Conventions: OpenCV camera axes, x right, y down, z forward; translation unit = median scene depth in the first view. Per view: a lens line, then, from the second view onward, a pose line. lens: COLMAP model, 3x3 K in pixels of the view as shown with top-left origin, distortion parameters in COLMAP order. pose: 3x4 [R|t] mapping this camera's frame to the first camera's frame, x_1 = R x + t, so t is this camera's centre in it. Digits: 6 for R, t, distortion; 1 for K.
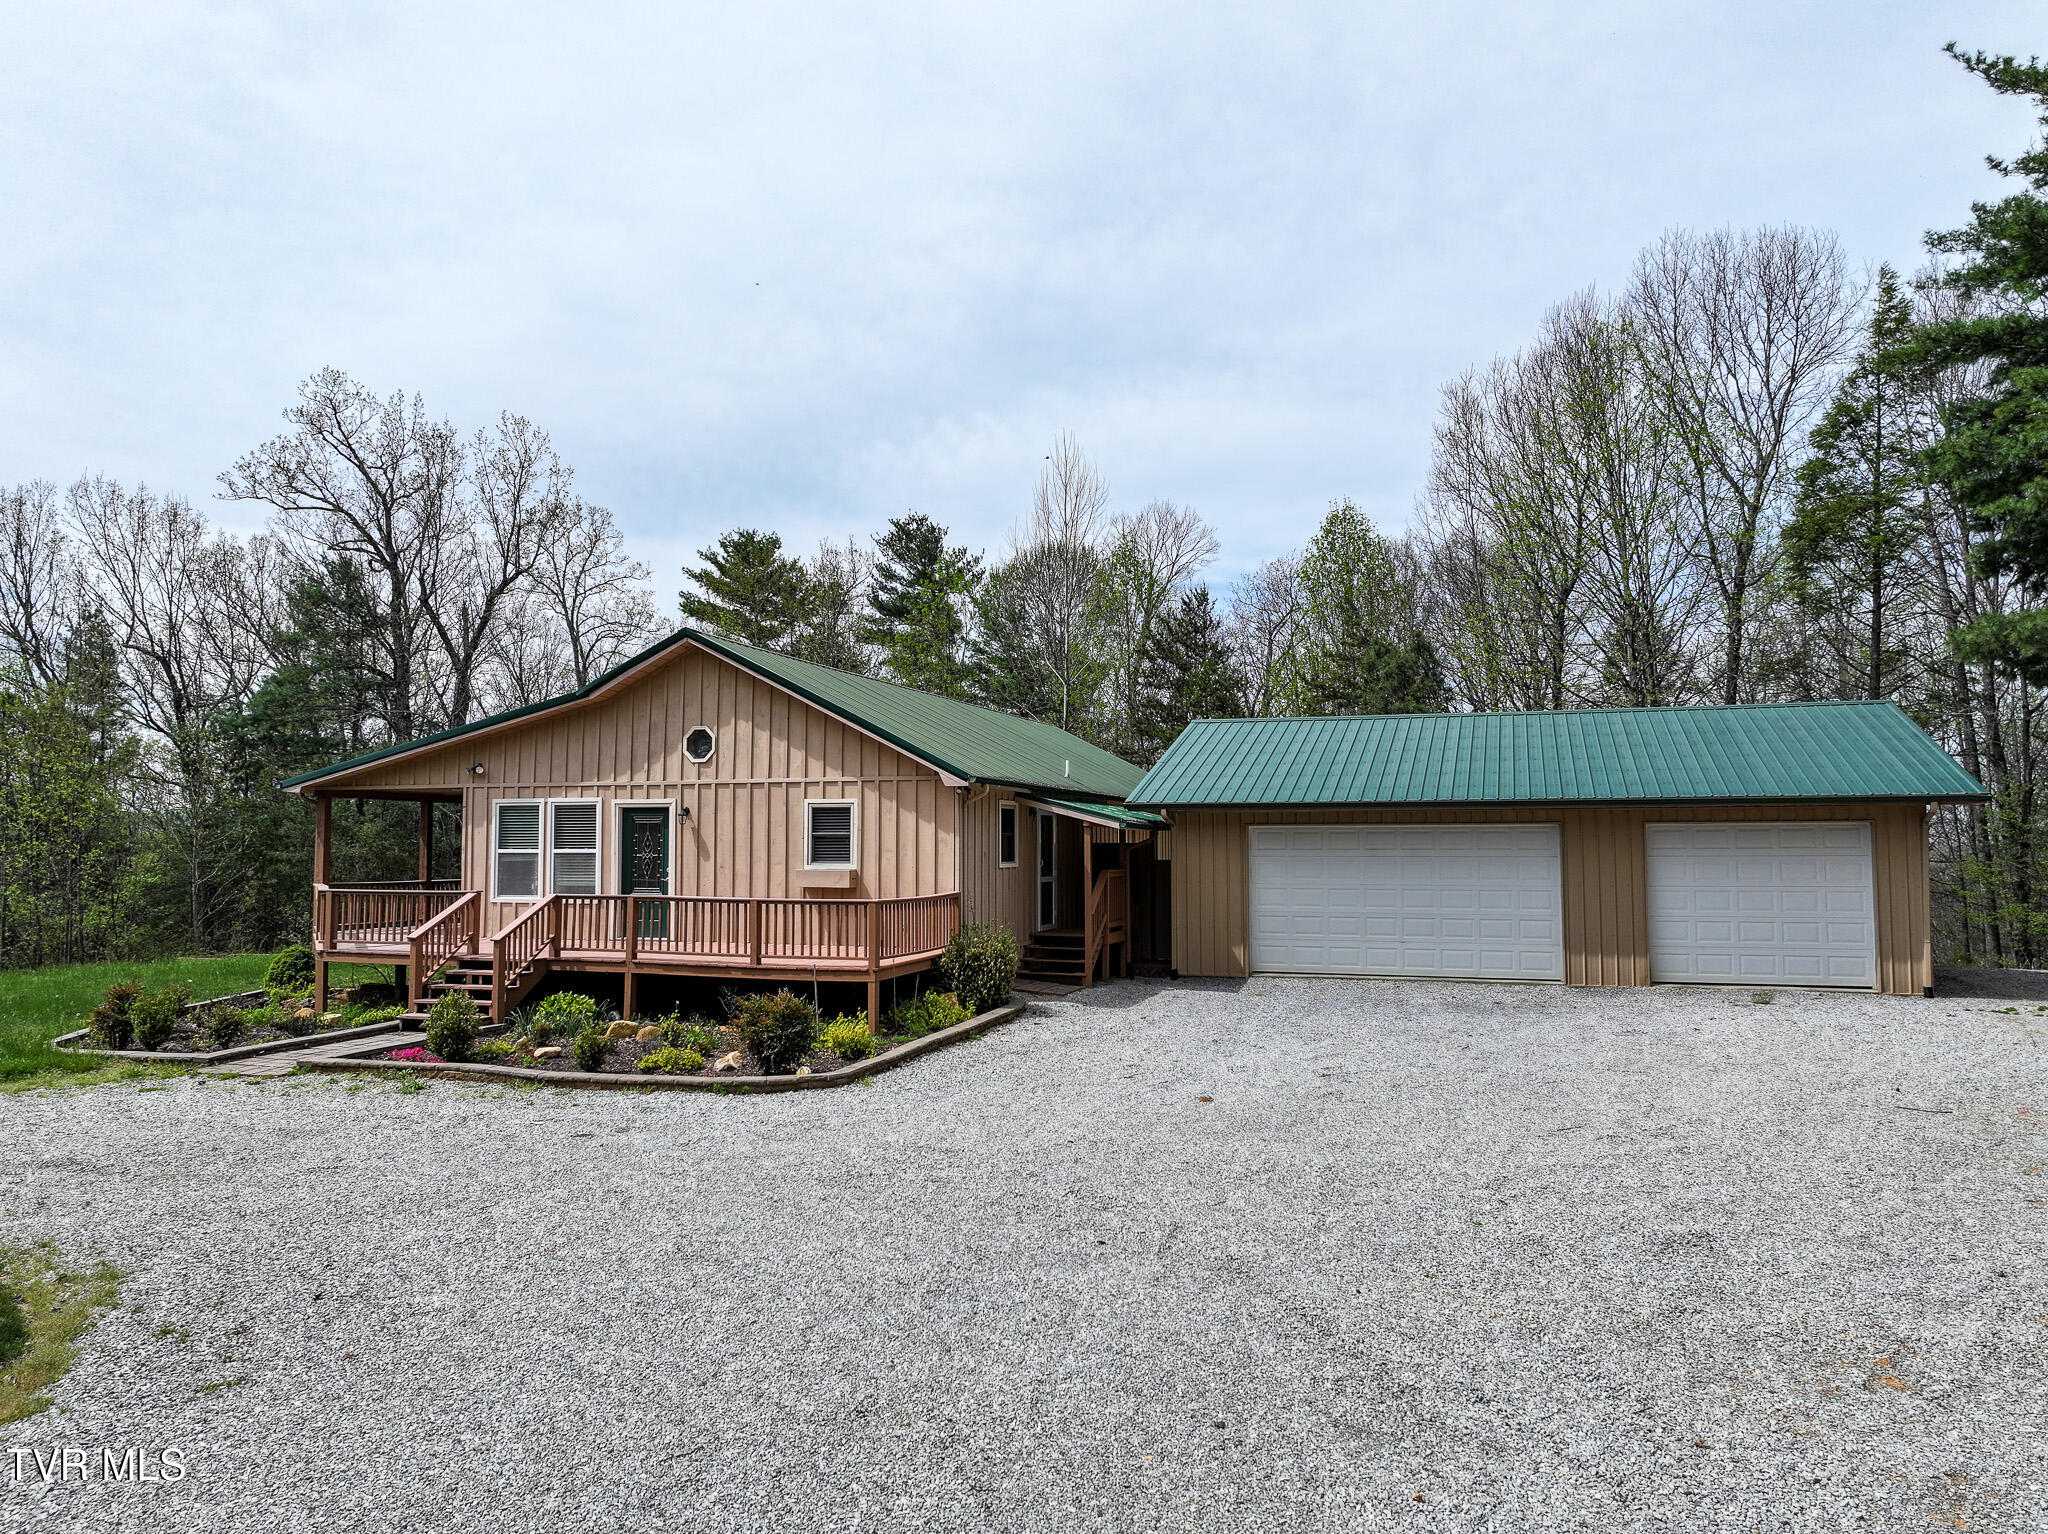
lens RADIAL K [[1452.9, 0, 1025.9], [0, 1452.9, 766.0], [0, 0, 1]] dist [0.001610, 0.020224]
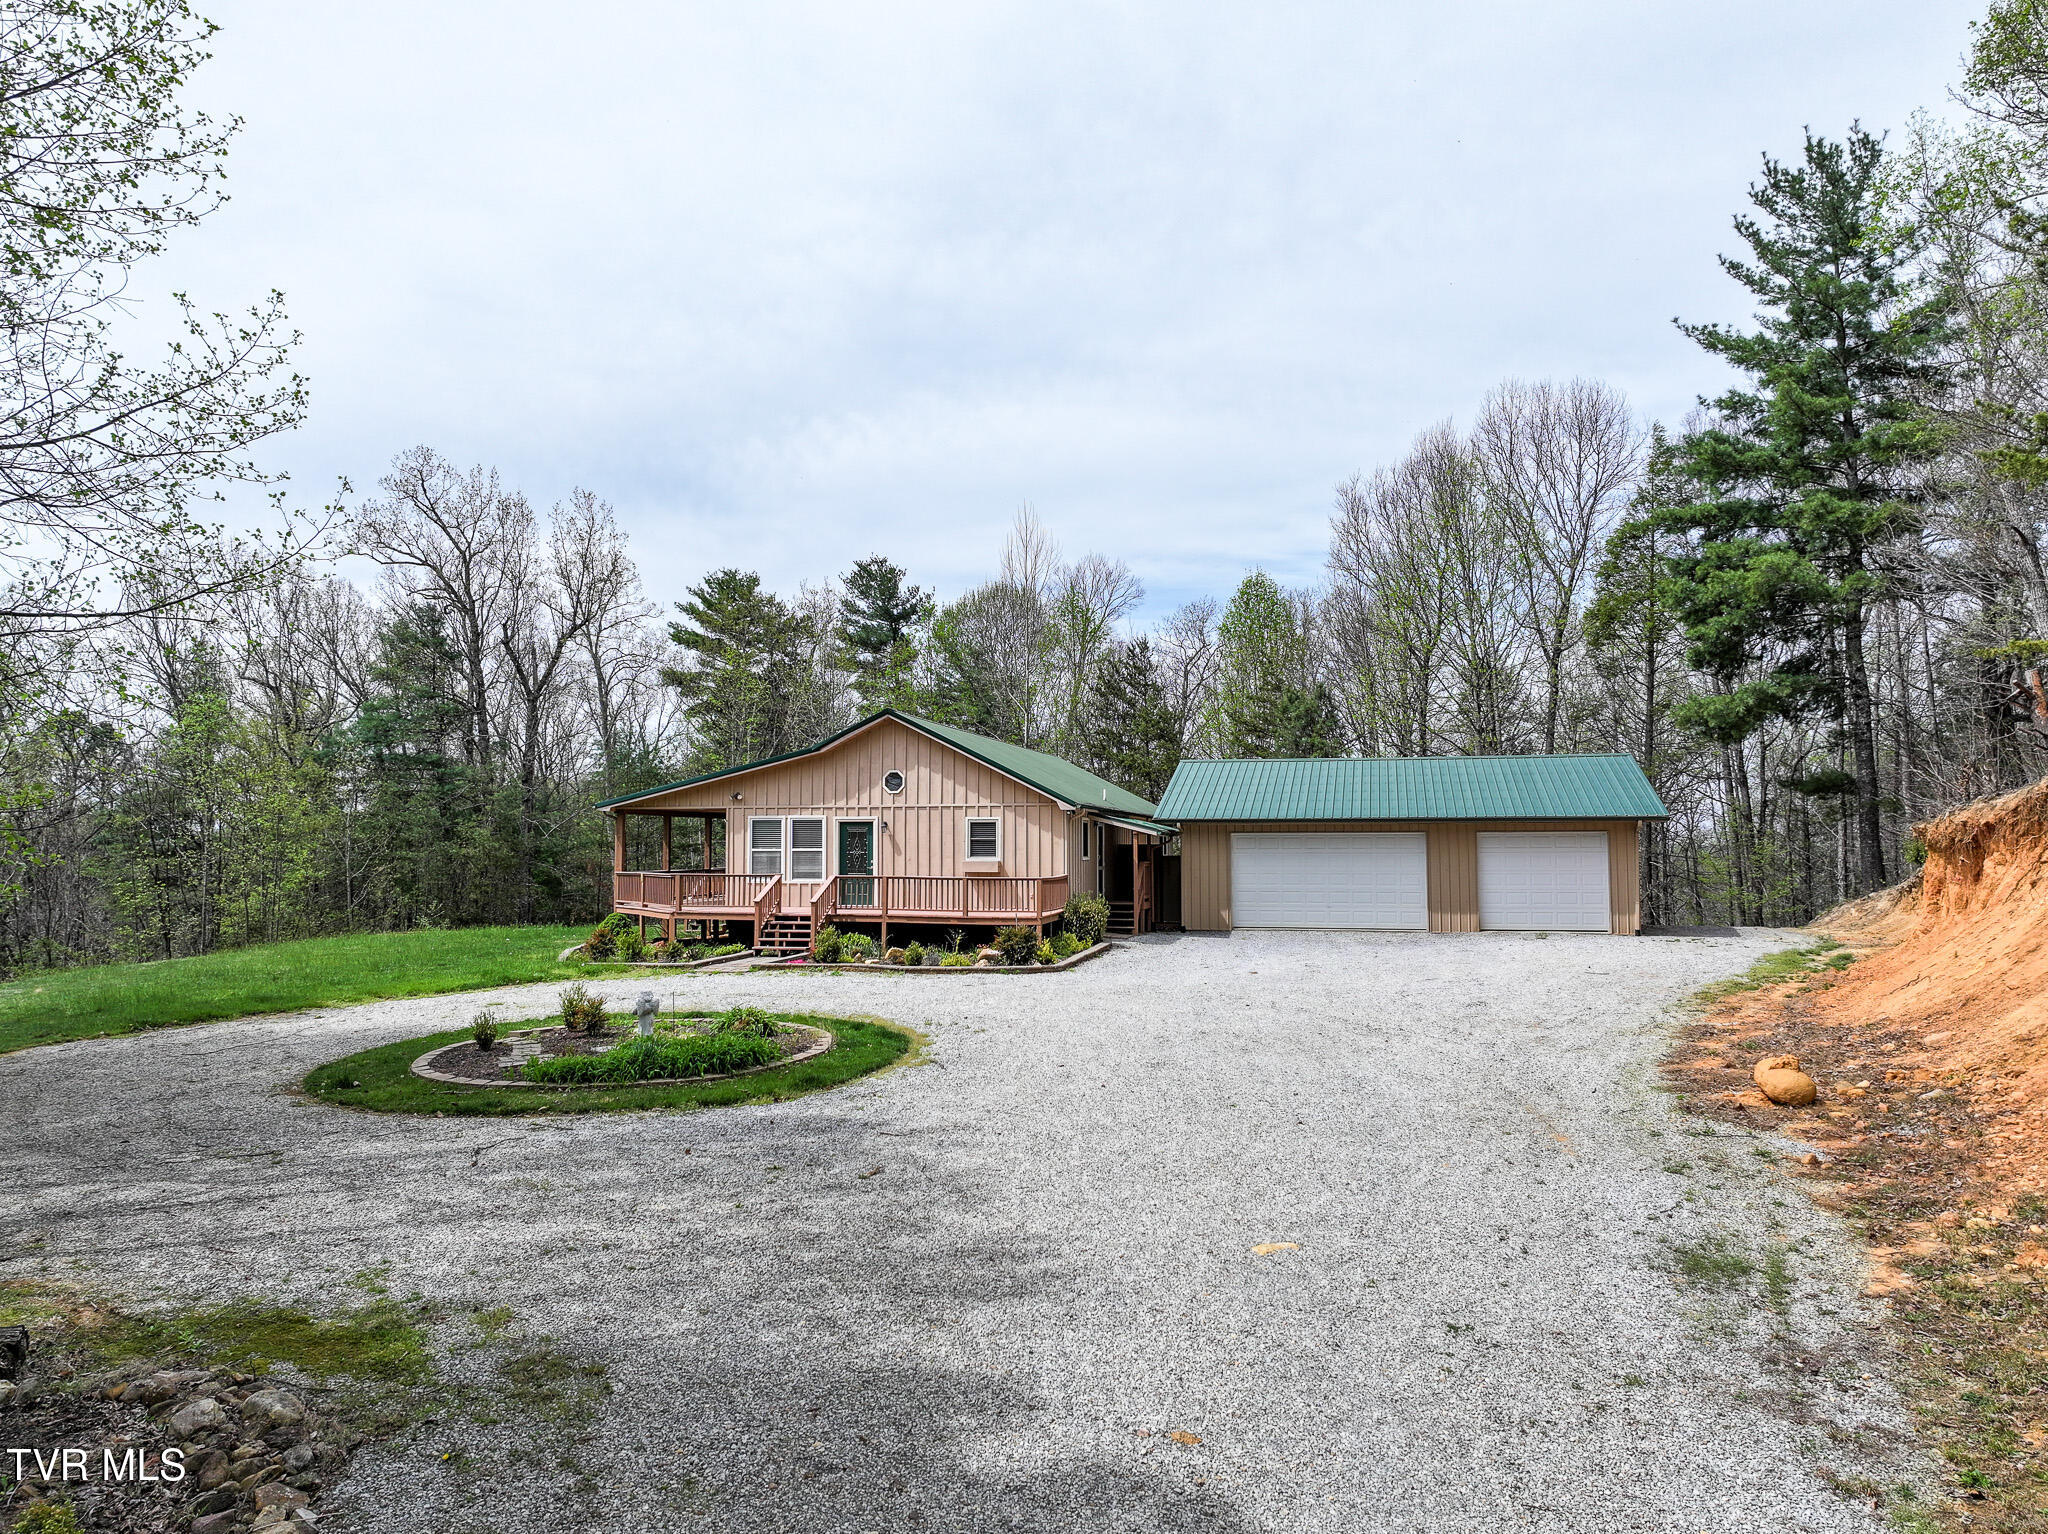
lens RADIAL K [[1452.9, 0, 1023.6], [0, 1452.9, 766.0], [0, 0, 1]] dist [0.001610, 0.020224]
pose [[0.996498, 0.004648, 0.083483, -0.108384], [-0.004579, 0.999989, -0.001019, -0.015559], [-0.083487, 0.000633, 0.996509, -0.290471]]
